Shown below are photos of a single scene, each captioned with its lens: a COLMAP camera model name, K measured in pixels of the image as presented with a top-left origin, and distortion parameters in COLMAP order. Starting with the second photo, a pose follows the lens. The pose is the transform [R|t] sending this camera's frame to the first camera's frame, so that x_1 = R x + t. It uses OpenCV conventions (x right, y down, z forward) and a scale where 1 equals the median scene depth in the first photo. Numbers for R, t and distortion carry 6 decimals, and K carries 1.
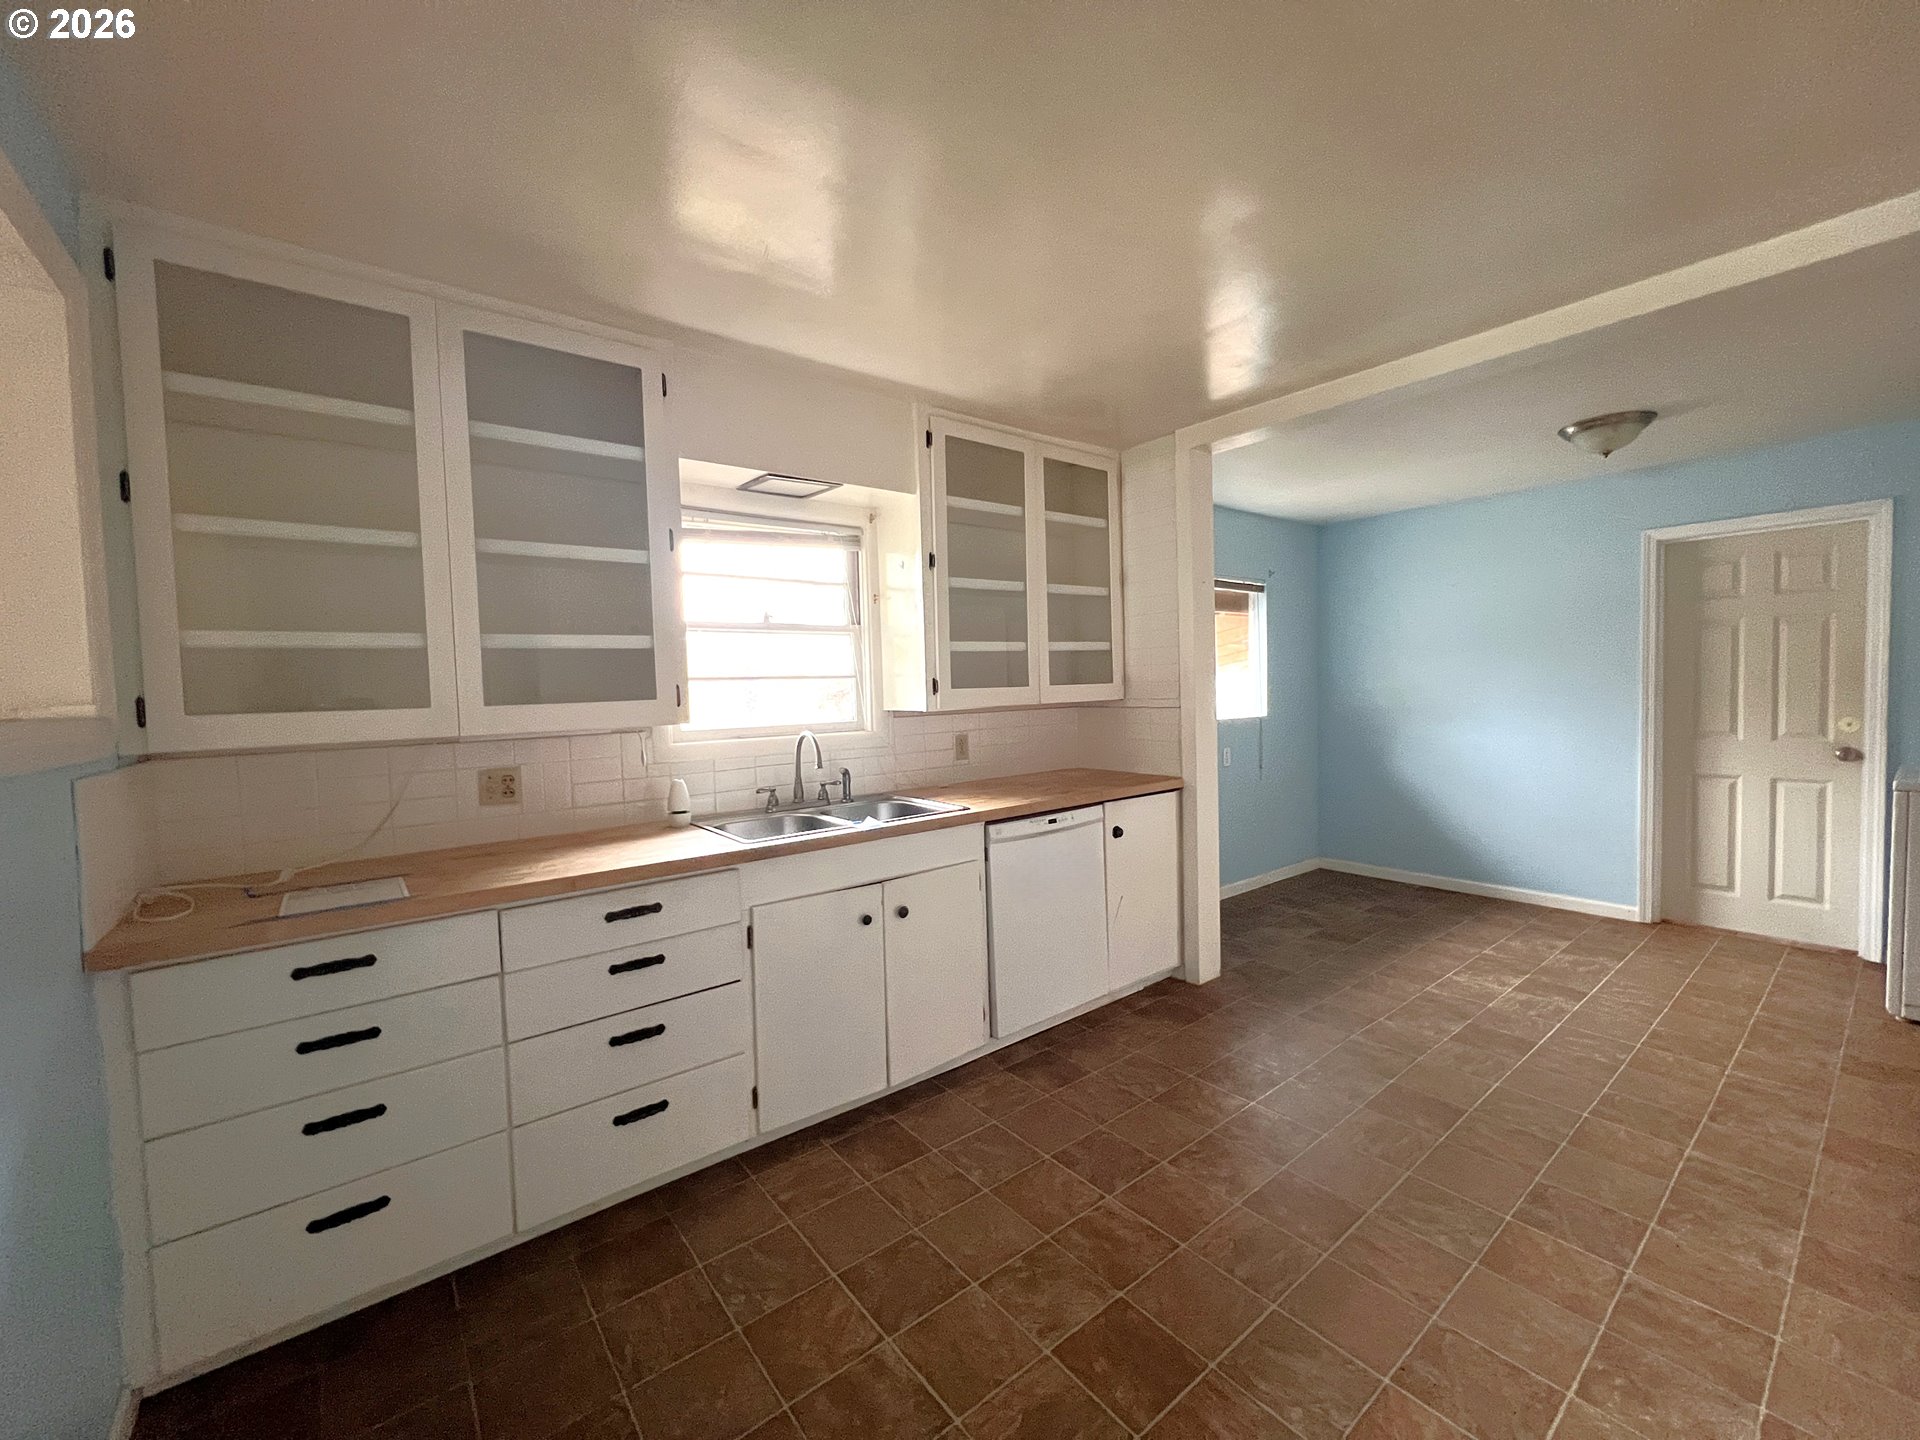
lens RADIAL K [[768.0, 0, 960.0], [0, 768.0, 720.0], [0, 0, 1]] dist [0.000413, -0.000141]
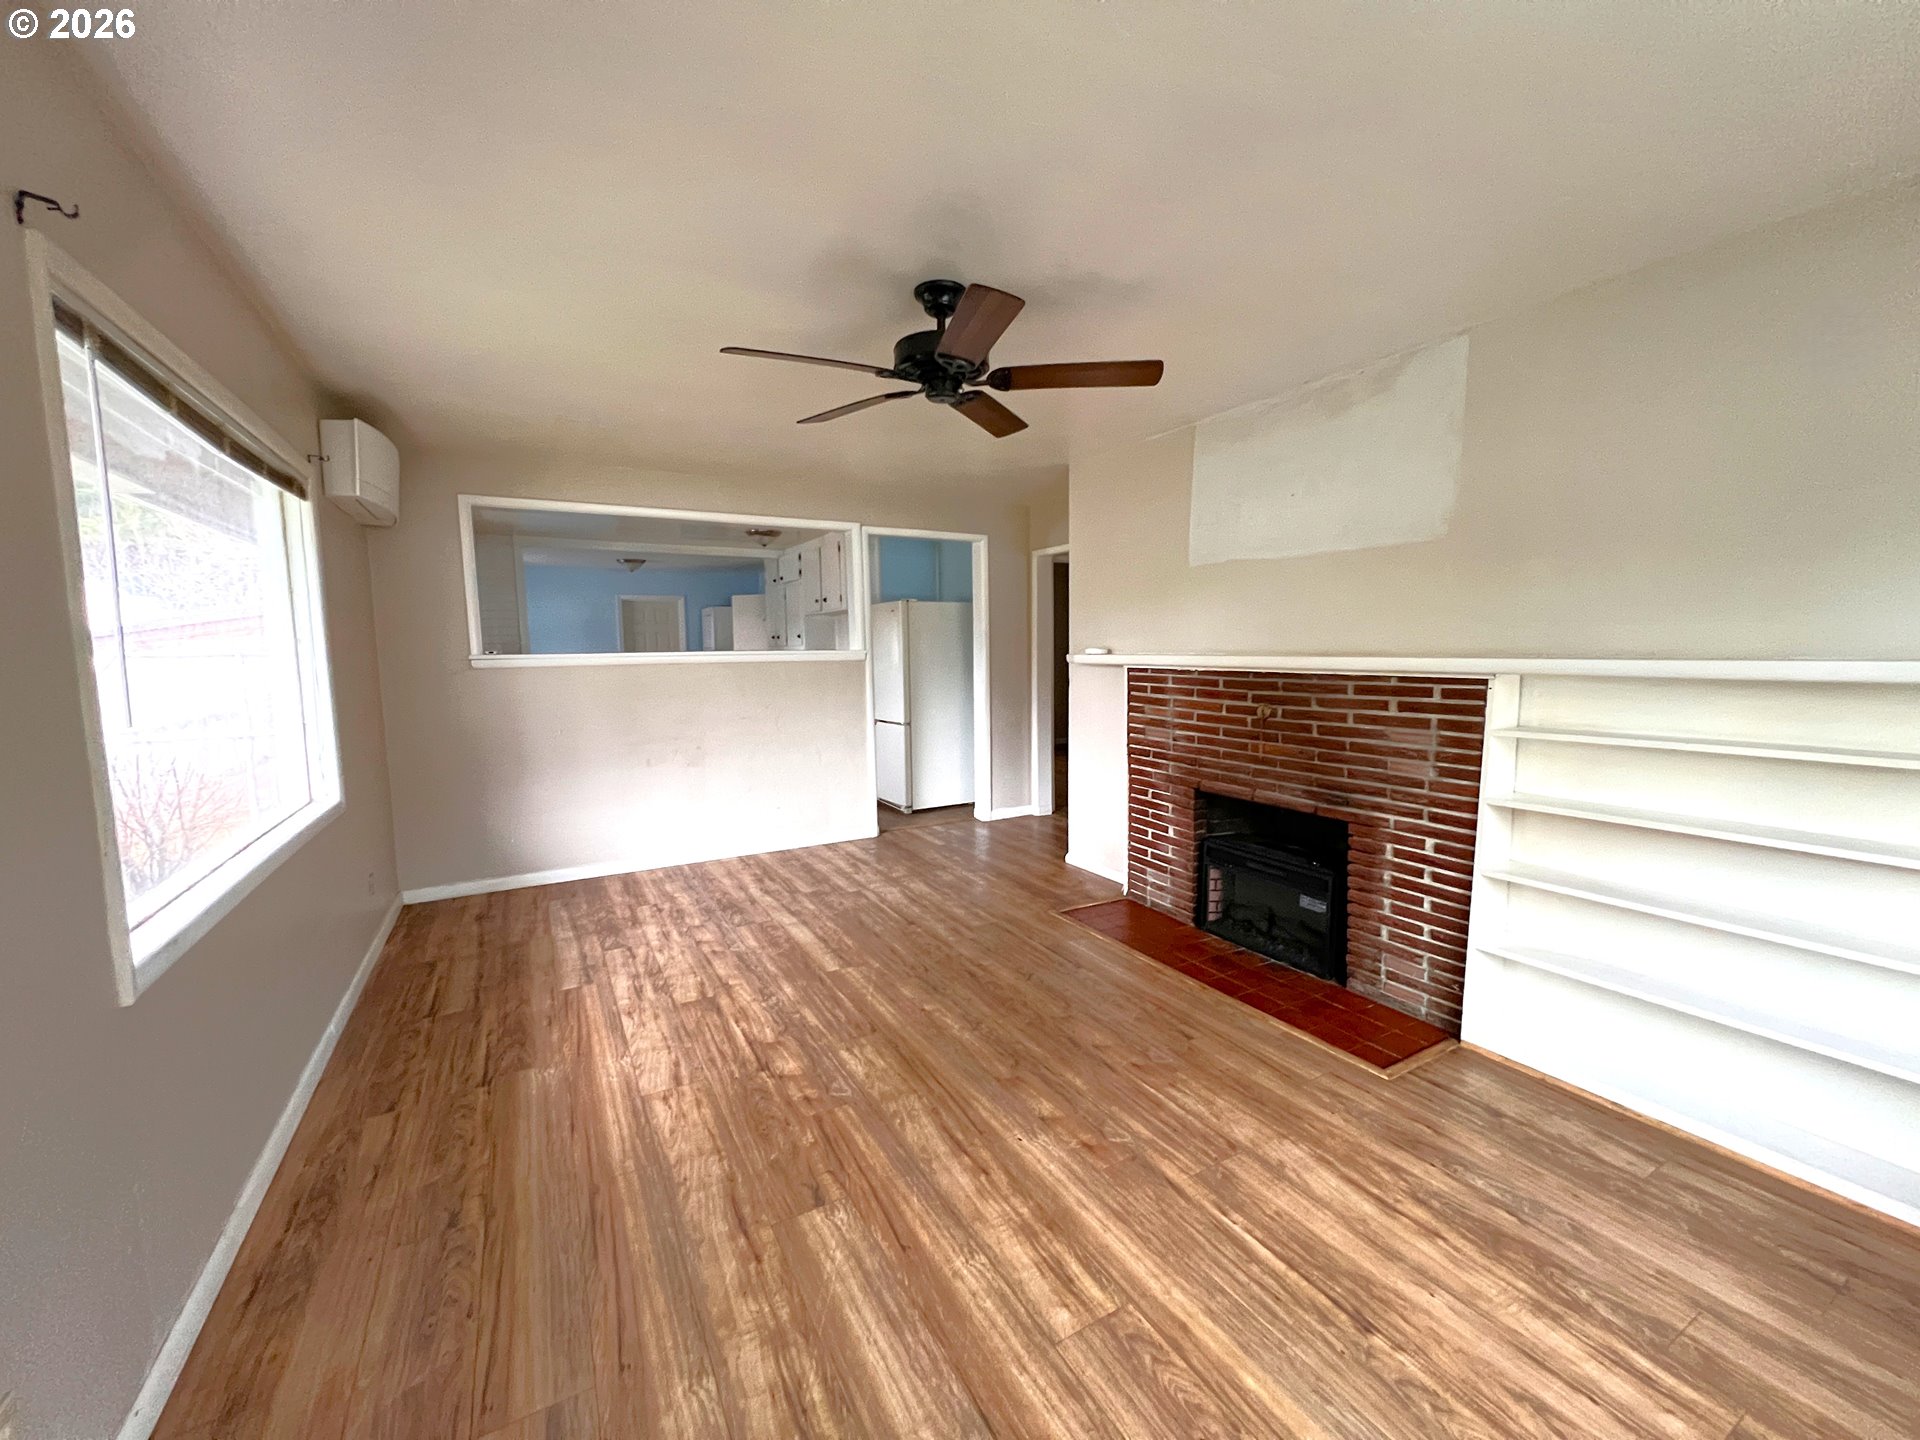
lens RADIAL K [[759.8, 0, 966.2], [0, 759.8, 720.9], [0, 0, 1]] dist [0.001303, 0.000467]
pose [[0.150072, -0.073831, 0.985914, -1.627681], [0.052144, 0.996411, 0.066680, 0.067530], [-0.987299, 0.041402, 0.153383, -0.561310]]
